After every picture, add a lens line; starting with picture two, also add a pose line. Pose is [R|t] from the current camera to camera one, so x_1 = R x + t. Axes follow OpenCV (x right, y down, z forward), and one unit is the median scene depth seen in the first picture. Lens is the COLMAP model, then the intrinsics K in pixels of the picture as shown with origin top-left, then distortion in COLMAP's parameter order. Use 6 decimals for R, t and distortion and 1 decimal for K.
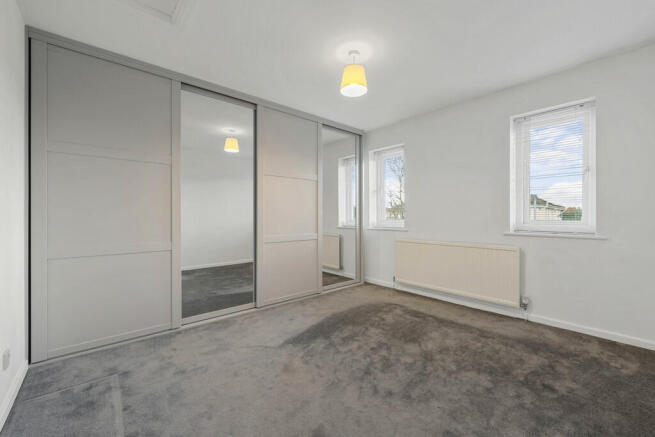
lens RADIAL K [[272.6, 0, 327.5], [0, 272.6, 218.5], [0, 0, 1]] dist [0.009184, 0.000012]
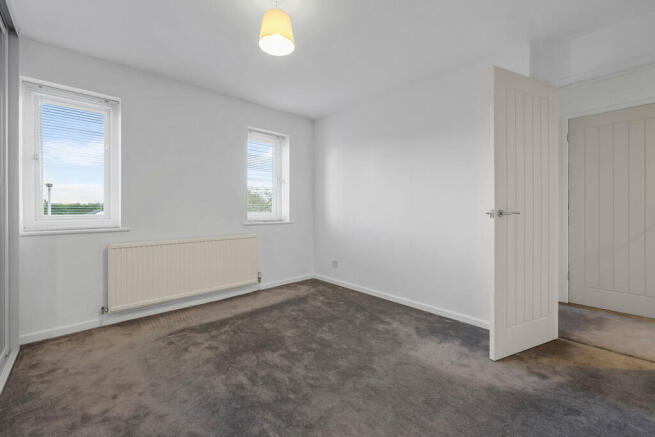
lens RADIAL K [[264.3, 0, 327.5], [0, 264.3, 218.5], [0, 0, 1]] dist [0.068622, -0.000123]
pose [[-0.020947, -0.022048, 0.999537, -0.518976], [0.003669, 0.999748, 0.022130, 0.006537], [-0.999774, 0.004131, -0.020861, 0.697042]]
